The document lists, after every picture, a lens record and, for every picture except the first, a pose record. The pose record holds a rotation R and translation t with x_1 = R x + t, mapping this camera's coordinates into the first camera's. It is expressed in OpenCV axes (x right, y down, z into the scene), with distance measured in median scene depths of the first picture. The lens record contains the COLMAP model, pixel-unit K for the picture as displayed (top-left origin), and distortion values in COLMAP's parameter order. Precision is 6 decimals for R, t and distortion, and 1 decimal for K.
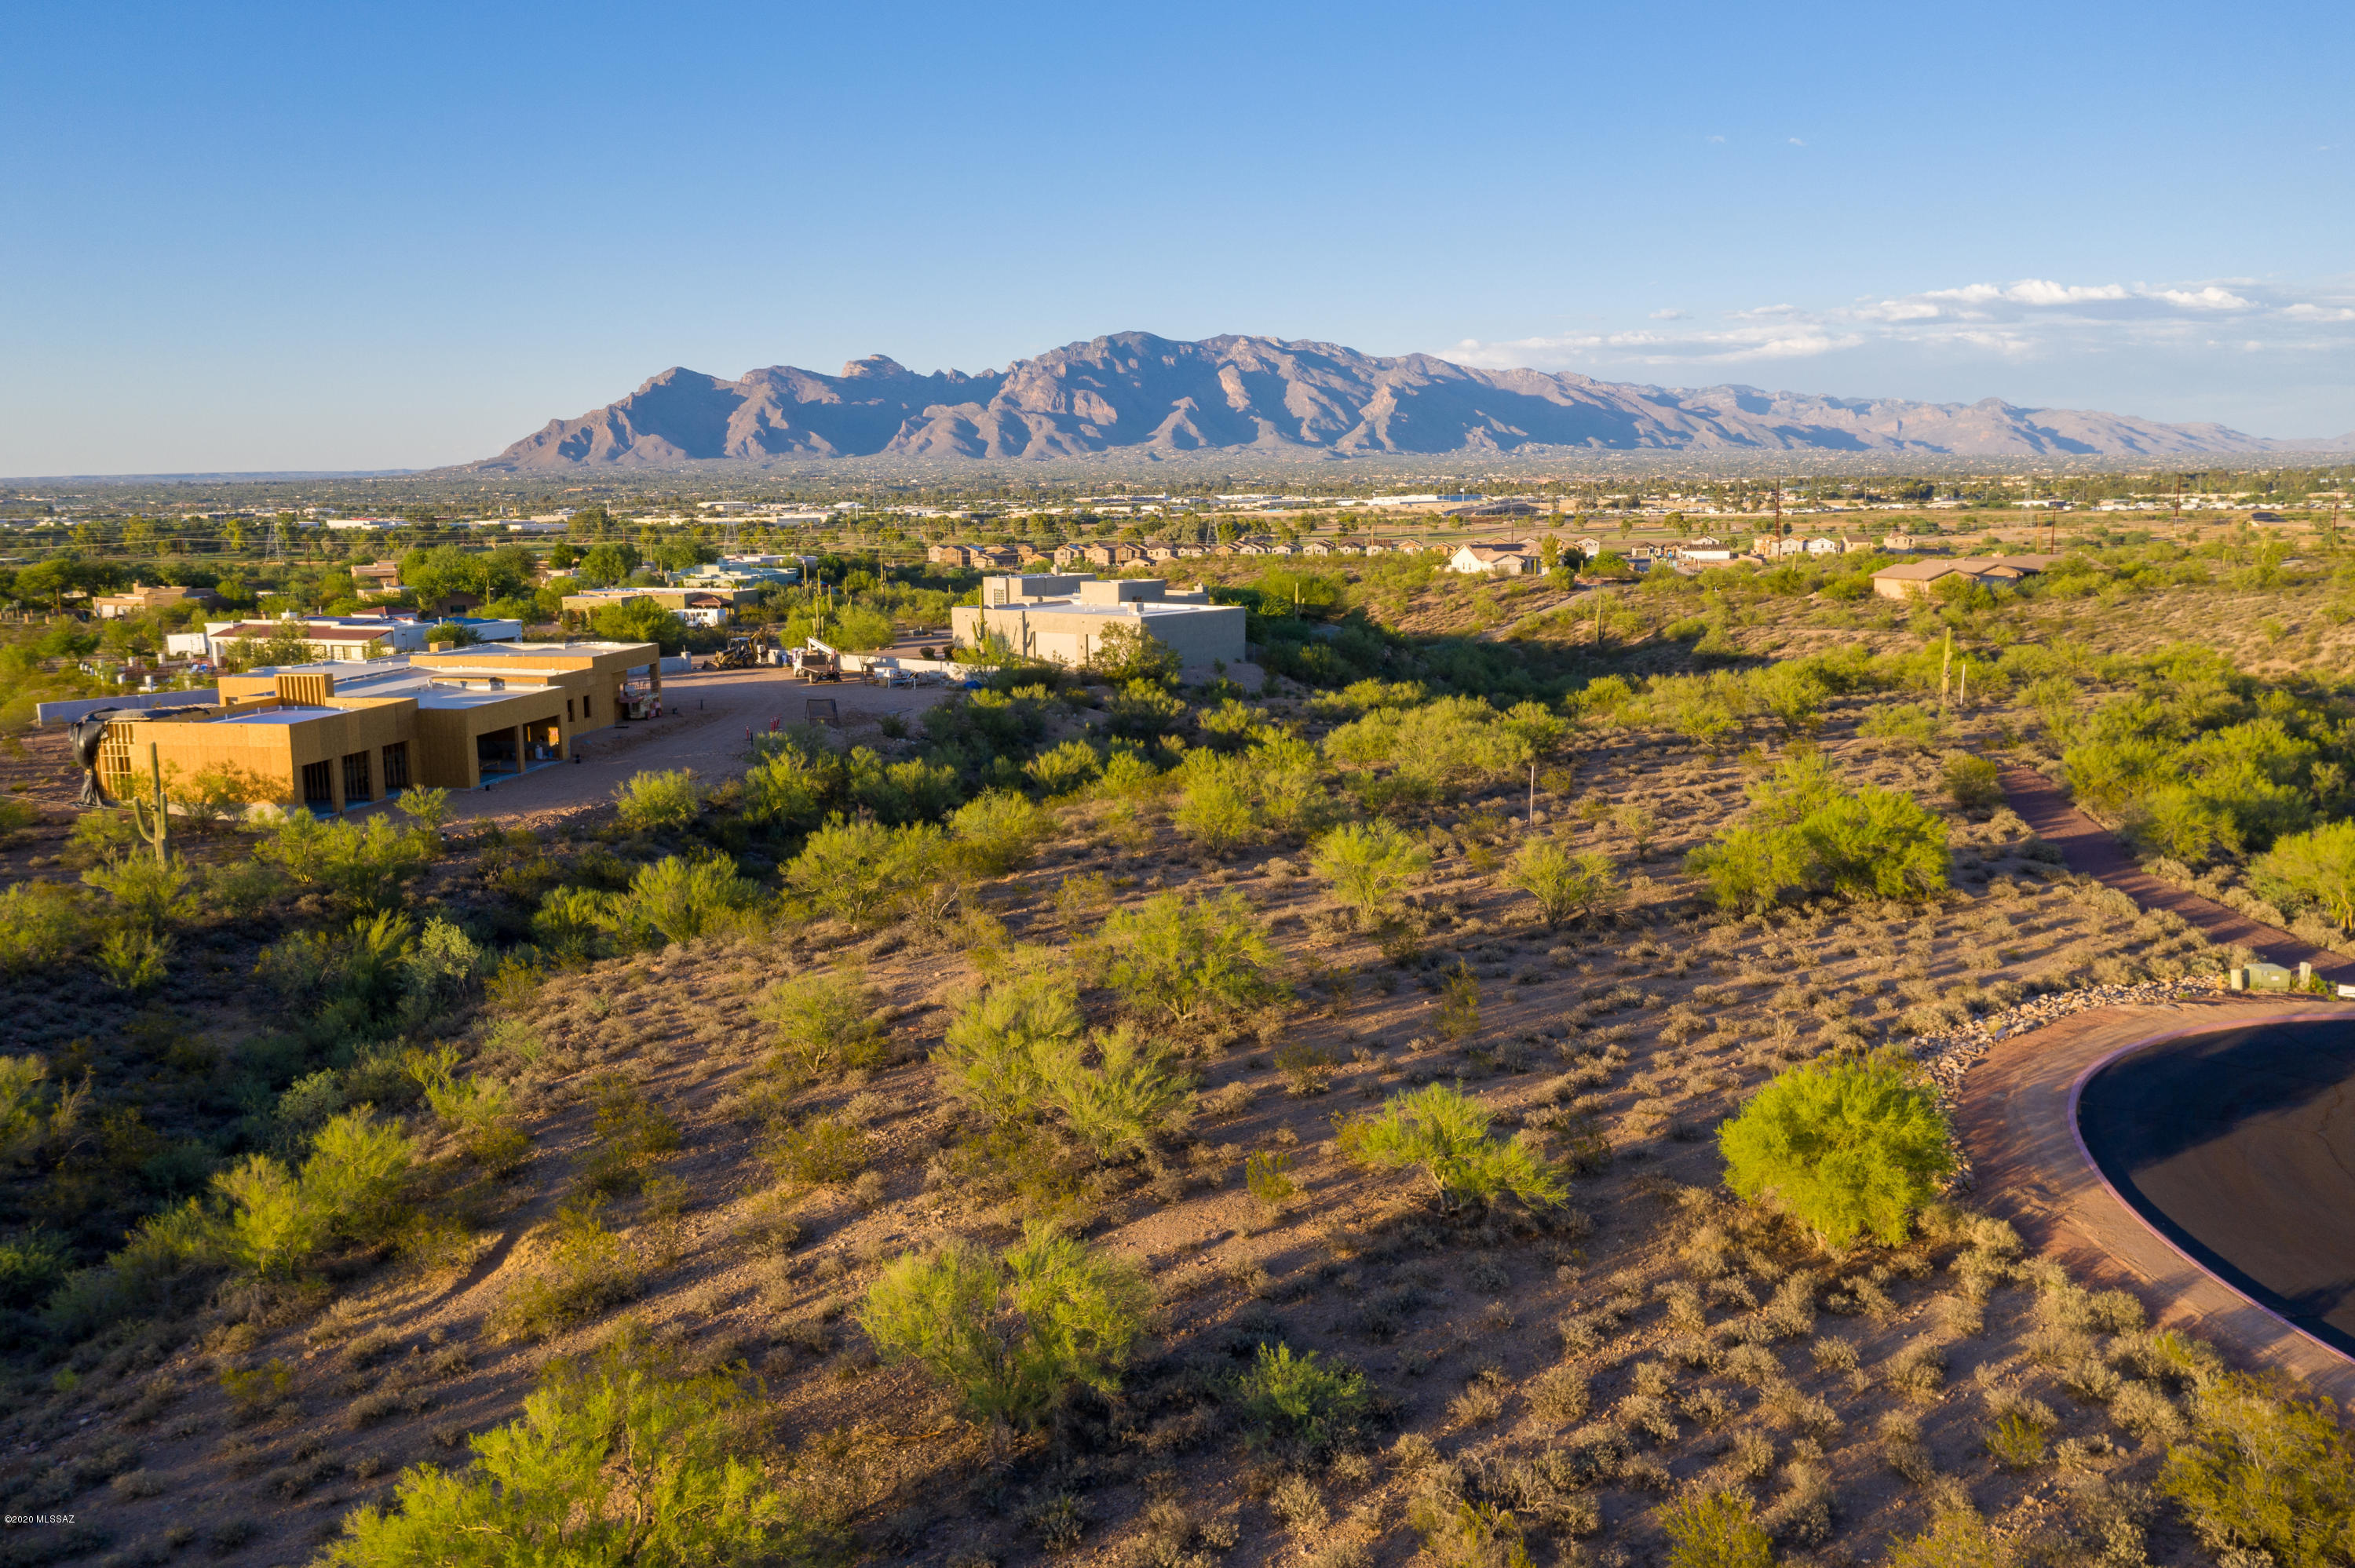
lens RADIAL K [[1868.8, 0, 1173.1], [0, 1868.8, 776.9], [0, 0, 1]] dist [-0.015077, 0.012201]
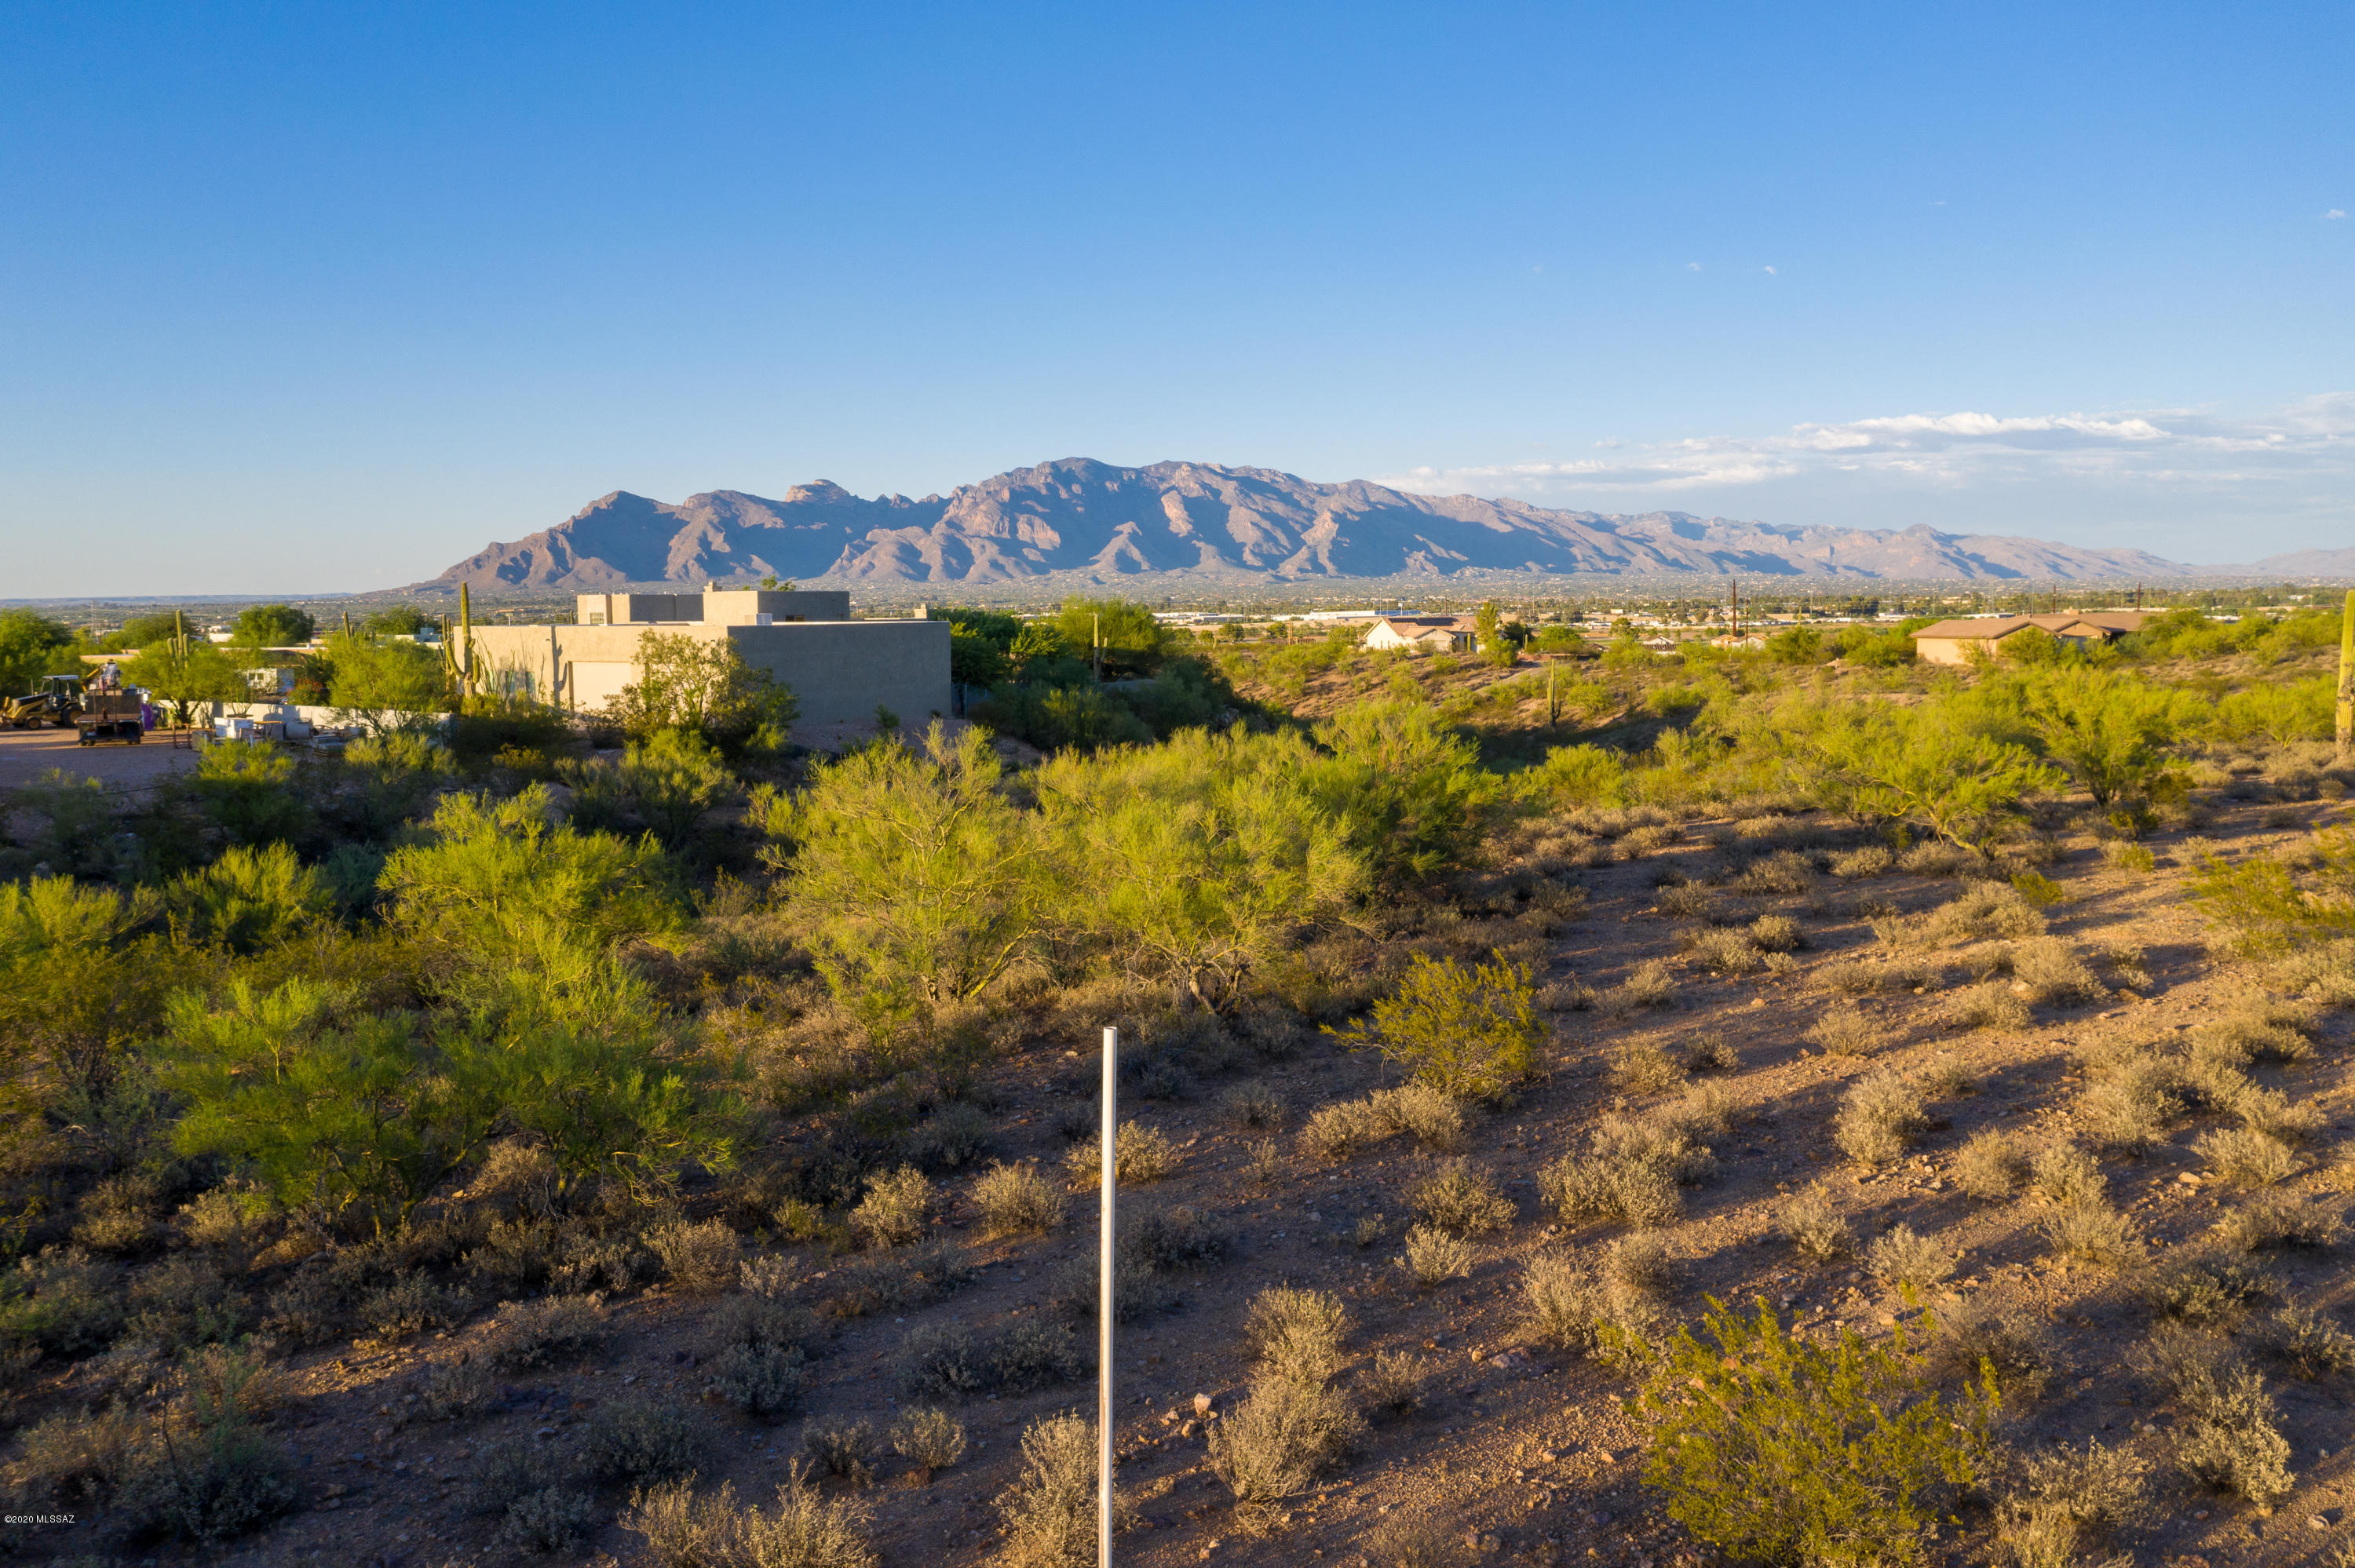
lens RADIAL K [[1868.8, 0, 1173.1], [0, 1868.8, 776.9], [0, 0, 1]] dist [-0.015077, 0.012201]
pose [[0.999577, -0.002044, 0.029006, 0.056333], [0.003949, 0.997825, -0.065794, -0.003312], [-0.028808, 0.065880, 0.997412, 0.267254]]
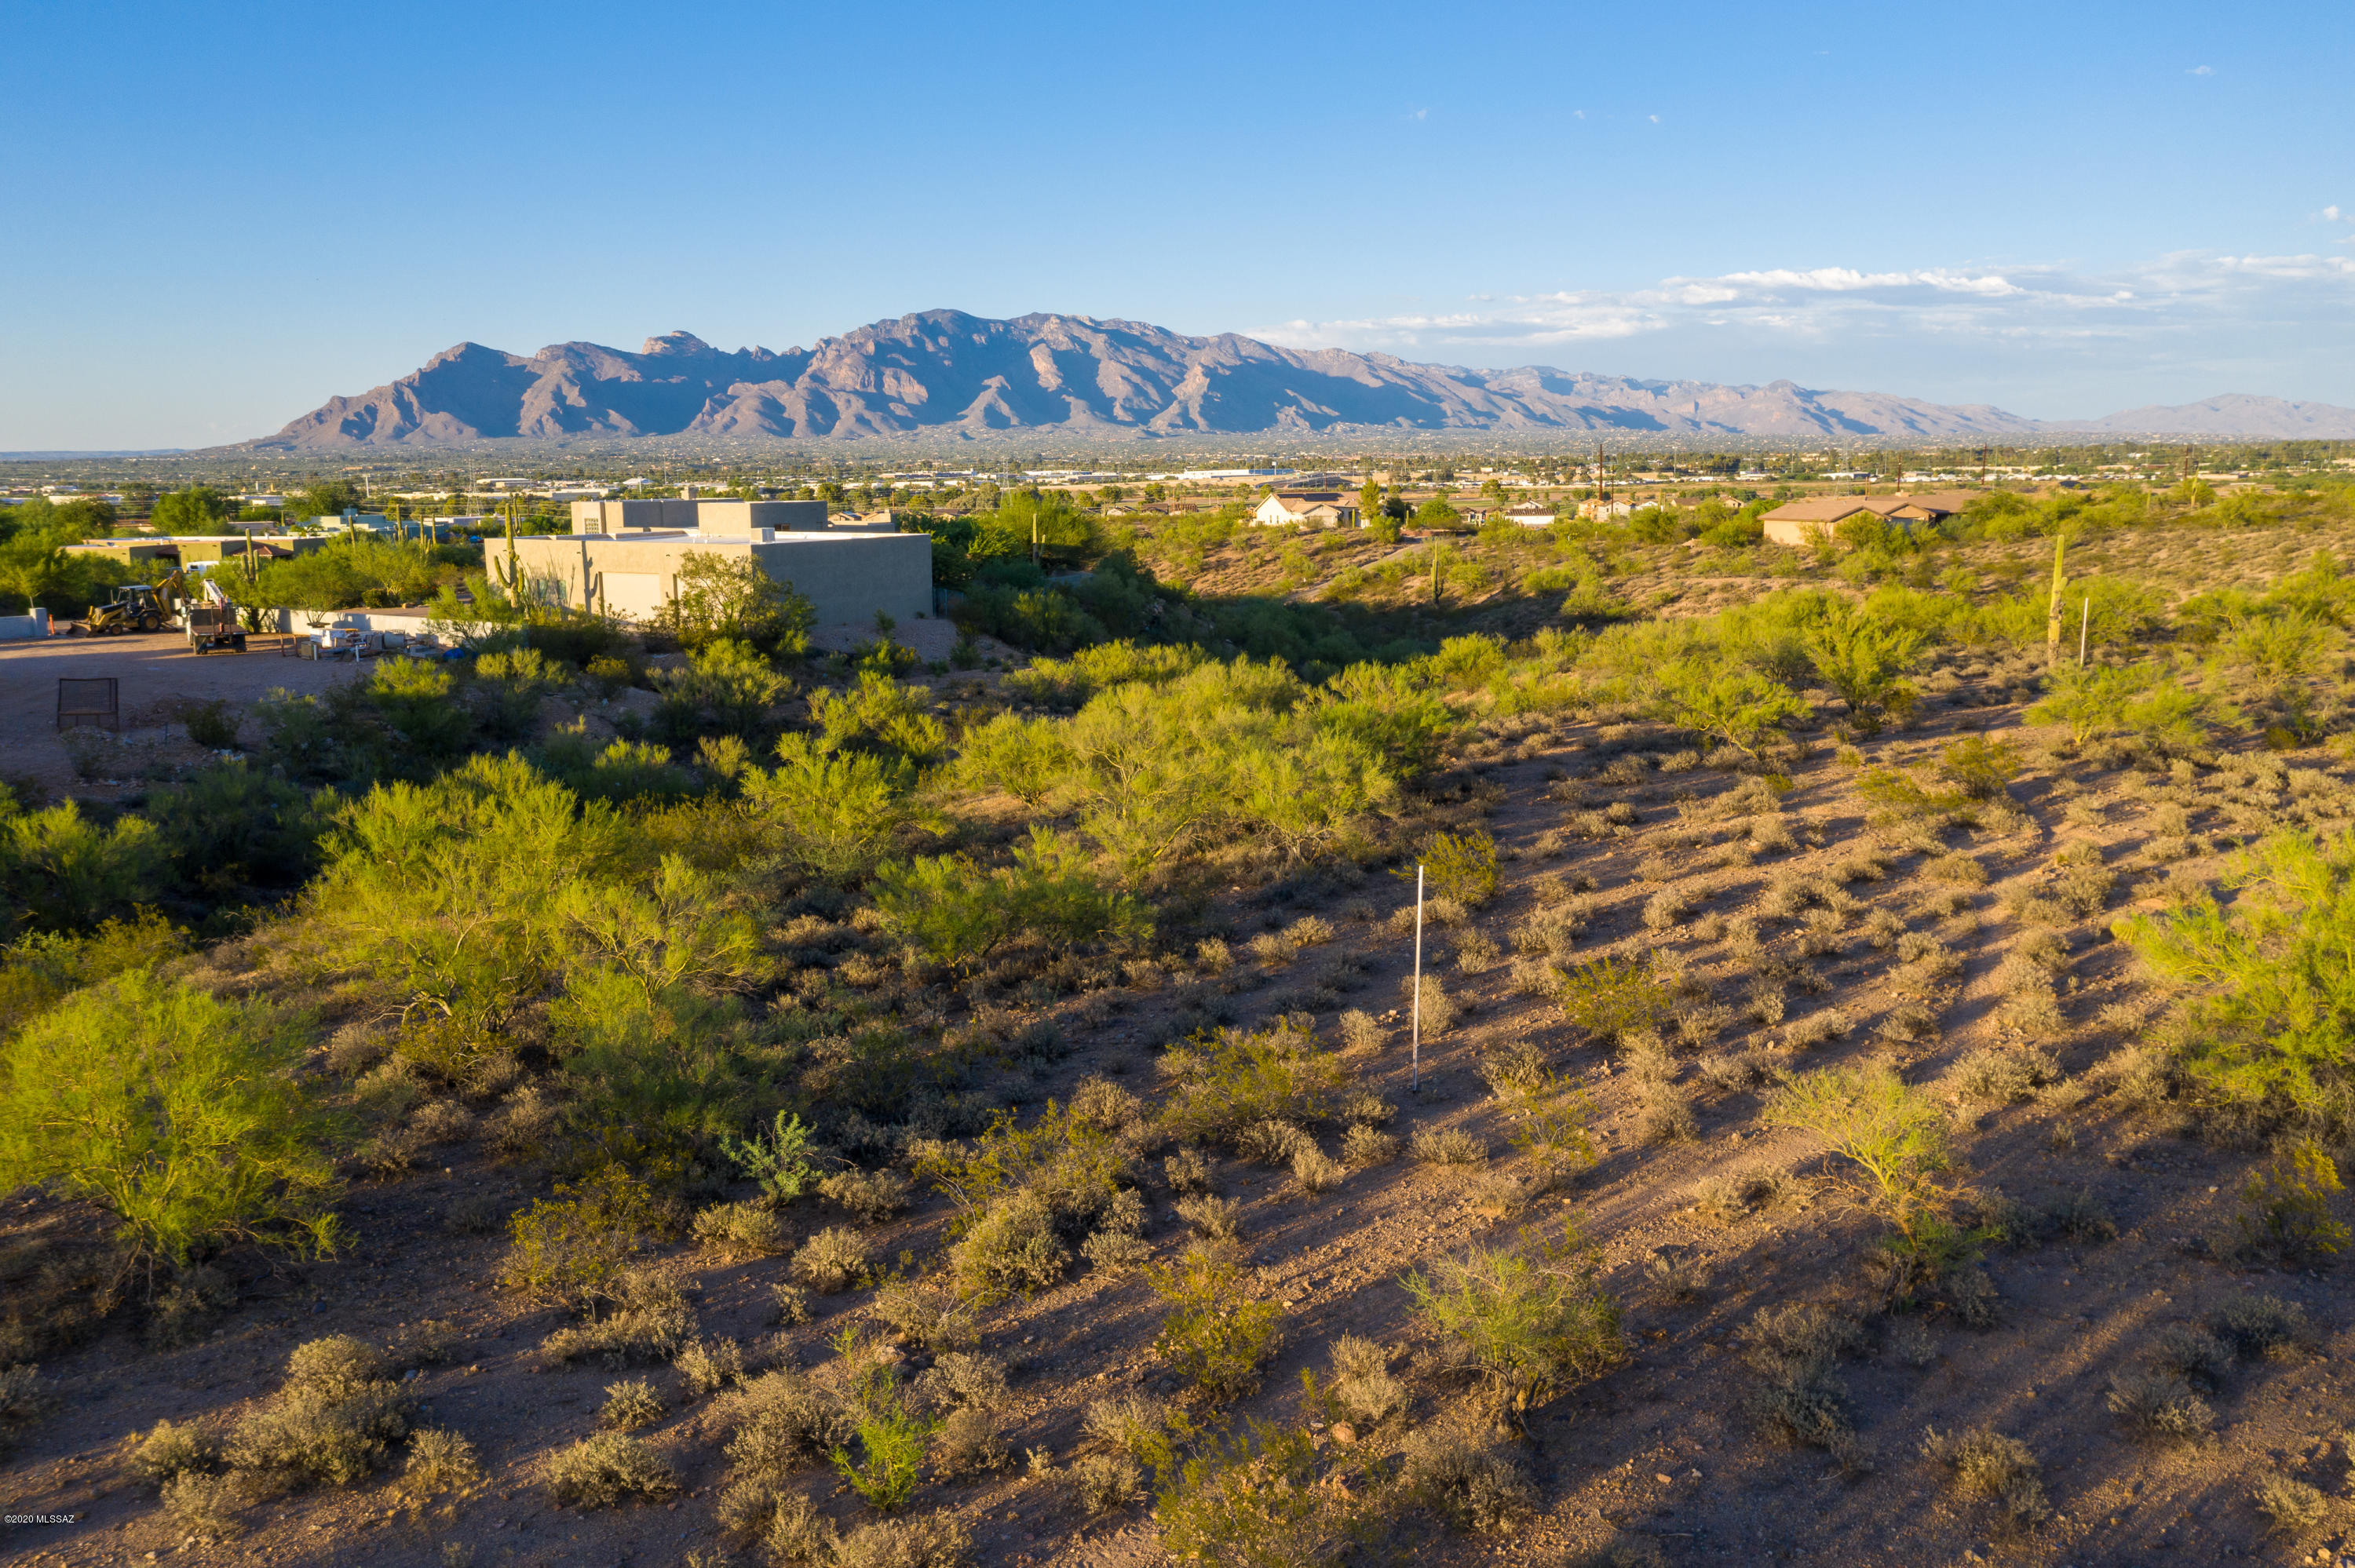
lens RADIAL K [[1868.8, 0, 1173.1], [0, 1868.8, 776.9], [0, 0, 1]] dist [-0.015077, 0.012201]
pose [[0.995221, -0.016281, 0.096283, 0.036724], [0.015301, 0.999824, 0.010899, -0.006841], [-0.096444, -0.009374, 0.995294, 0.207789]]
